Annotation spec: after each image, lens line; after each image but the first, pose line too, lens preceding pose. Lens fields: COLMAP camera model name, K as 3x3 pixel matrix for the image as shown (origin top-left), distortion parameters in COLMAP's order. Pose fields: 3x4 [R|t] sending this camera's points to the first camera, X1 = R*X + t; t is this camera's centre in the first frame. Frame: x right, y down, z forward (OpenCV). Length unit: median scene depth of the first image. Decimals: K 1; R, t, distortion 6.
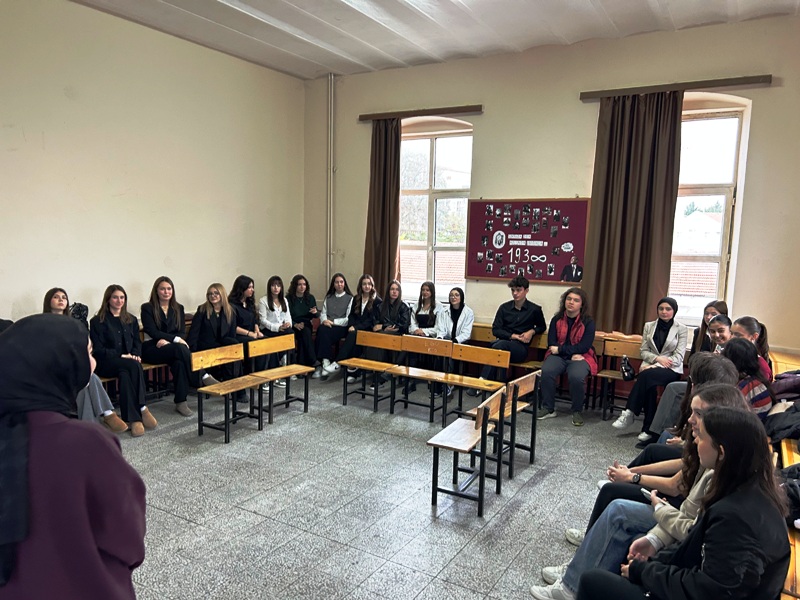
lens RADIAL K [[601.4, 0, 410.5], [0, 601.4, 316.1], [0, 0, 1]] dist [0.052474, -0.053142]
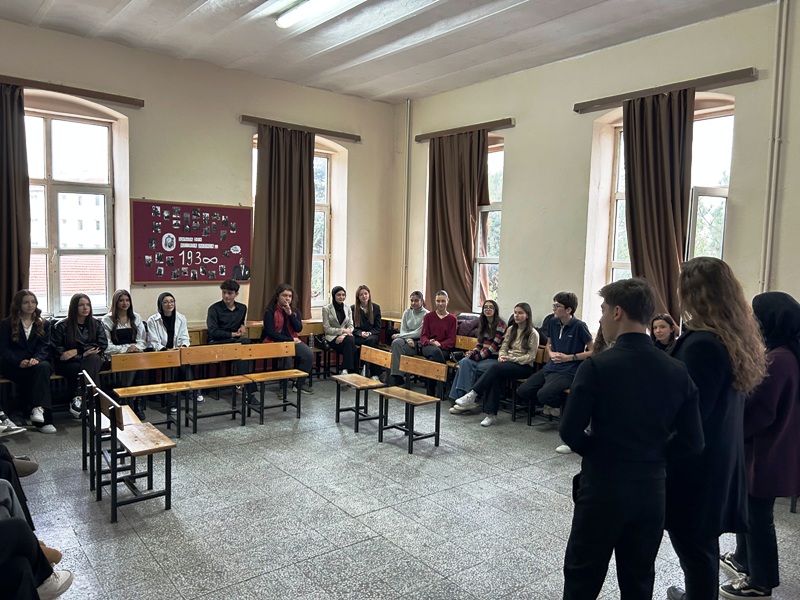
lens RADIAL K [[601.4, 0, 401.7], [0, 601.4, 298.3], [0, 0, 1]] dist [0.052474, -0.053142]
pose [[0.354730, -0.084749, 0.931120, -0.654151], [0.111630, 0.992599, 0.047817, -0.042763], [-0.928281, 0.086979, 0.361565, 0.312413]]
